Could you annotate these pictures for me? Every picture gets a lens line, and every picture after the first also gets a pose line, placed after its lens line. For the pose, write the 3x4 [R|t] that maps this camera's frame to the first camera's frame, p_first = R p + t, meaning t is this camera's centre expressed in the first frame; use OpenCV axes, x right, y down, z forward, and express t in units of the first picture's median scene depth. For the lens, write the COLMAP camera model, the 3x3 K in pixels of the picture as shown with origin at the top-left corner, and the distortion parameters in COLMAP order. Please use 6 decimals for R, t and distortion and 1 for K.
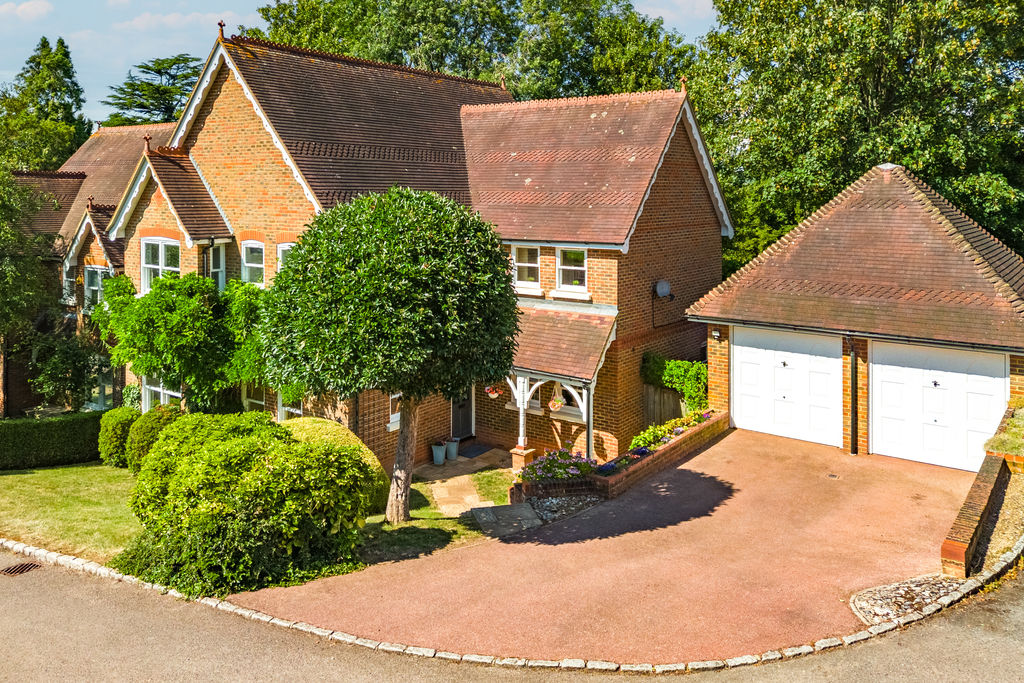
lens RADIAL K [[810.3, 0, 512.0], [0, 810.3, 341.5], [0, 0, 1]] dist [-0.002630, -0.013686]
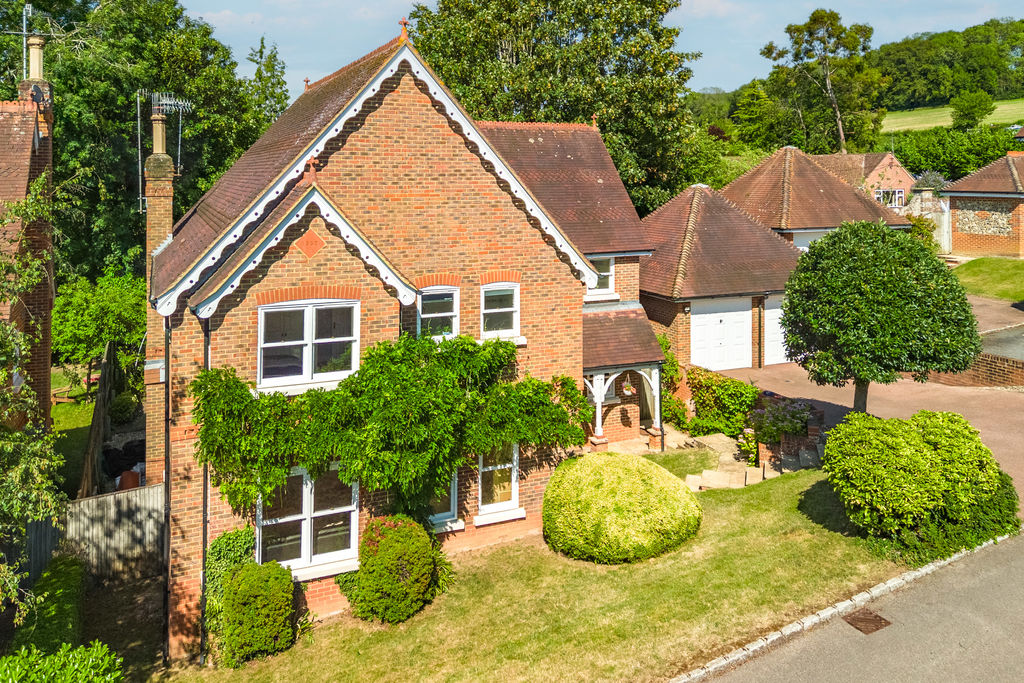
lens RADIAL K [[810.3, 0, 512.0], [0, 810.3, 341.5], [0, 0, 1]] dist [-0.002630, -0.013686]
pose [[0.507451, -0.185983, 0.841370, -0.974057], [0.163352, 0.979487, 0.117992, -0.151899], [-0.846055, 0.077564, 0.527422, 0.491097]]
